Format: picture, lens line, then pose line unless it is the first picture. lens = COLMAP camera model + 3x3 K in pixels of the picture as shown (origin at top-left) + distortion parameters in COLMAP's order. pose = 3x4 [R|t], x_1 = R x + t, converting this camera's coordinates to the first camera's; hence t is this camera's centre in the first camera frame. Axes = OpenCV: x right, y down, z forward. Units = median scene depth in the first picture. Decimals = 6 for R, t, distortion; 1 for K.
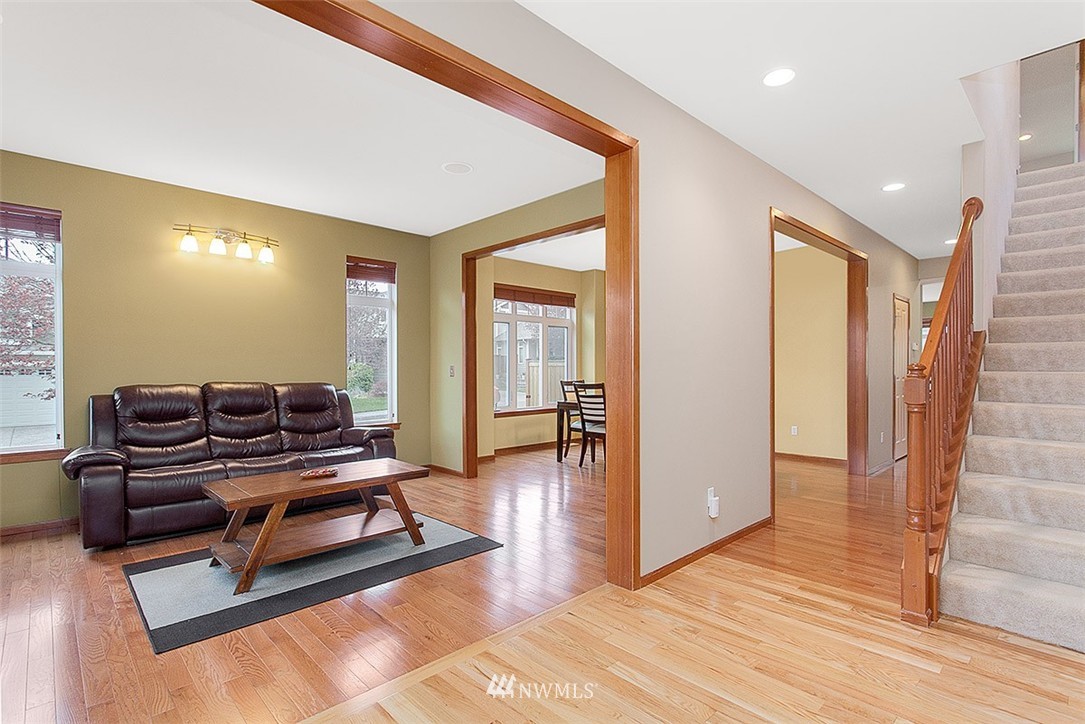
lens RADIAL K [[517.9, 0, 543.6], [0, 517.9, 372.0], [0, 0, 1]] dist [-0.003046, 0.002860]
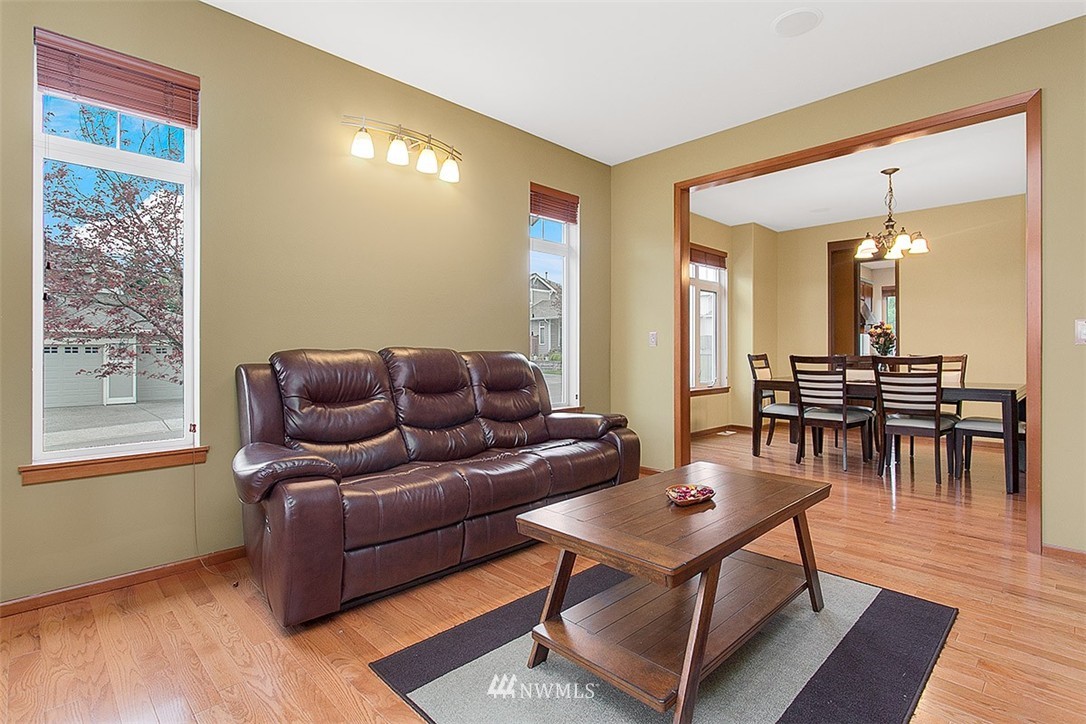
lens RADIAL K [[518.4, 0, 542.5], [0, 518.4, 349.8], [0, 0, 1]] dist [-0.003046, 0.002860]
pose [[0.999919, 0.002925, 0.012391, -0.432906], [-0.002790, 0.999937, -0.010879, 0.028565], [-0.012422, 0.010844, 0.999864, 0.298872]]
